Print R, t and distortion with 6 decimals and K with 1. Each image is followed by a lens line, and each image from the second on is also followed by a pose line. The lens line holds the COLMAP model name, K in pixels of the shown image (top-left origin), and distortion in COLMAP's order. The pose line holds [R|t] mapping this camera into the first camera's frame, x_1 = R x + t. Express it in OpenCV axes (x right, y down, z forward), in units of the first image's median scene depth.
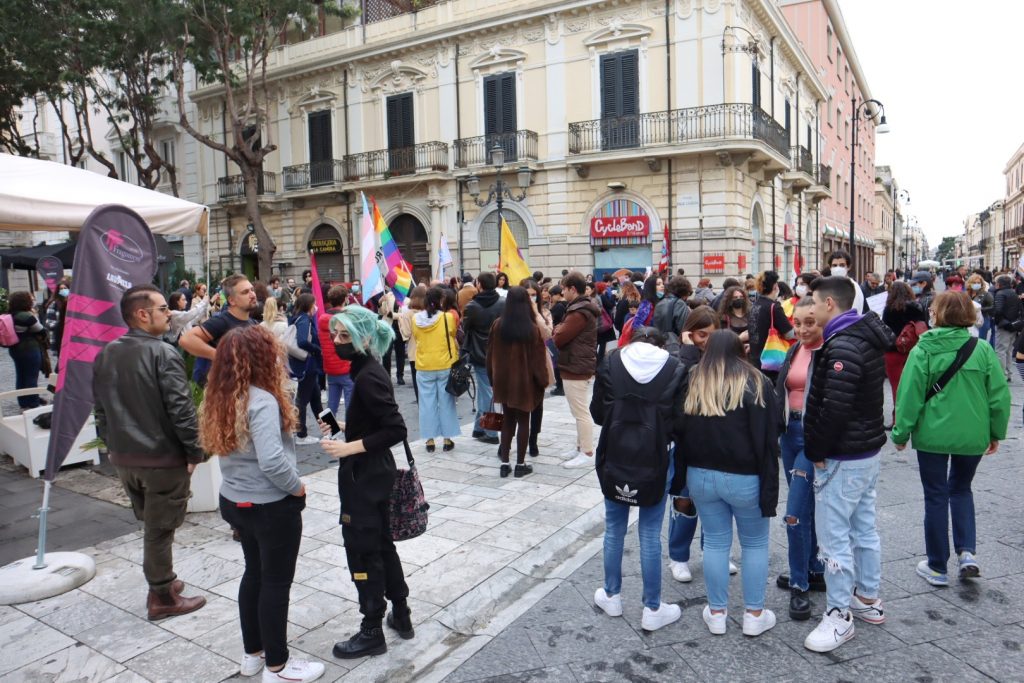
lens RADIAL K [[715.0, 0, 512.0], [0, 715.0, 341.5], [0, 0, 1]] dist [-0.114942, 0.064278]
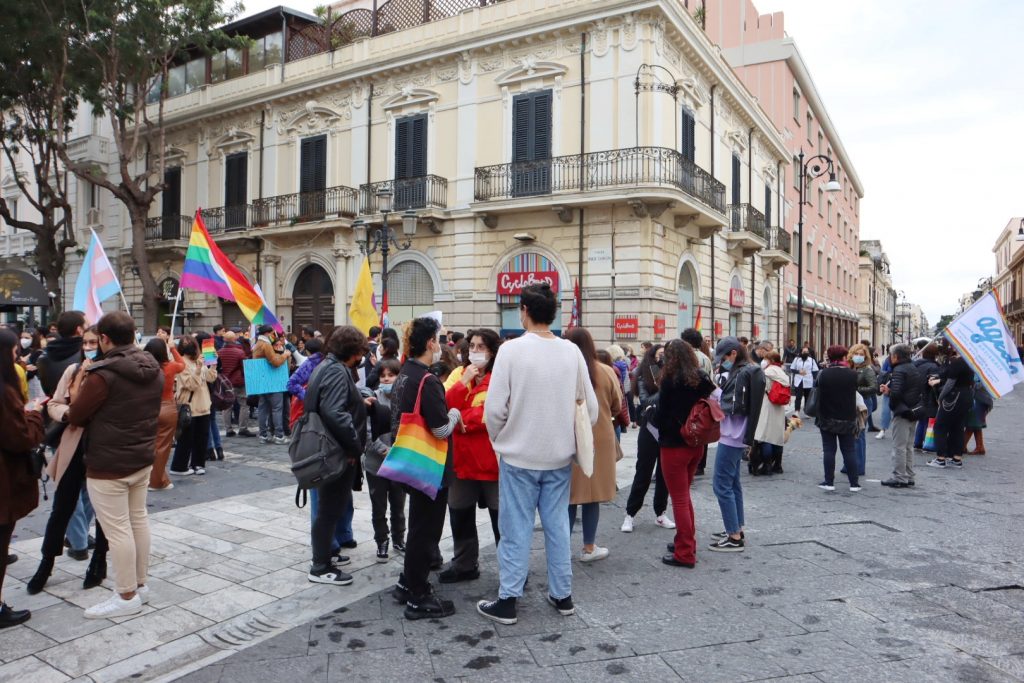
lens RADIAL K [[715.0, 0, 512.0], [0, 715.0, 341.5], [0, 0, 1]] dist [-0.114942, 0.064278]
pose [[0.999359, 0.035701, -0.002484, 0.122215], [-0.035779, 0.995253, -0.090504, -0.005814], [-0.000759, 0.090535, 0.995893, 0.101381]]
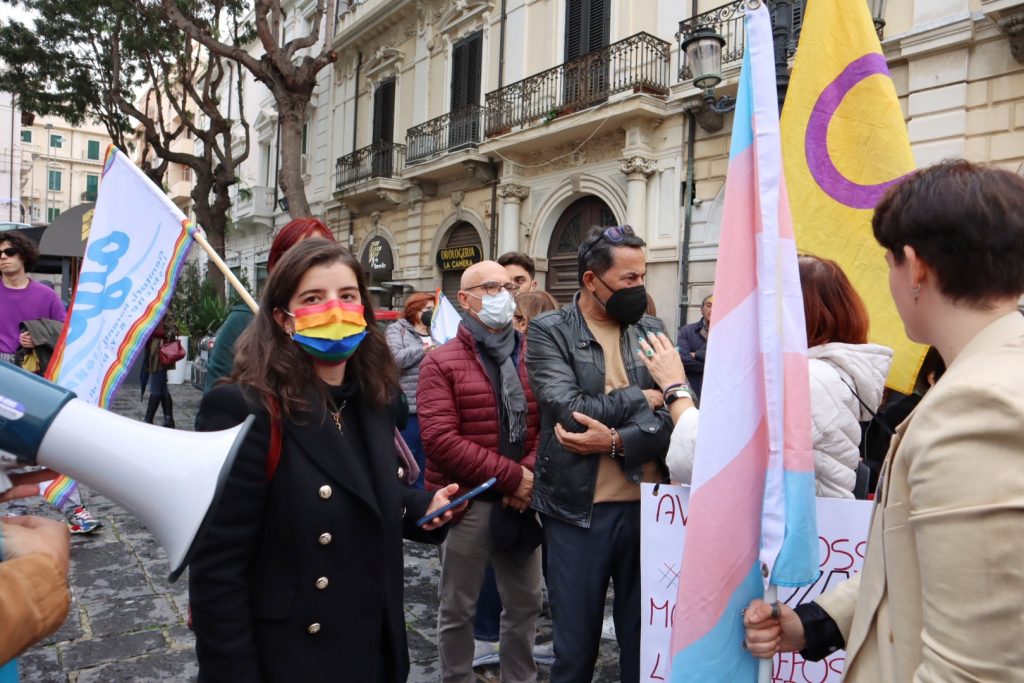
lens RADIAL K [[715.0, 0, 512.0], [0, 715.0, 341.5], [0, 0, 1]] dist [-0.114942, 0.064278]
pose [[0.931784, 0.068231, -0.356544, -0.008640], [-0.096879, 0.993294, -0.063095, -0.039347], [0.349848, 0.093332, 0.932146, 0.551089]]
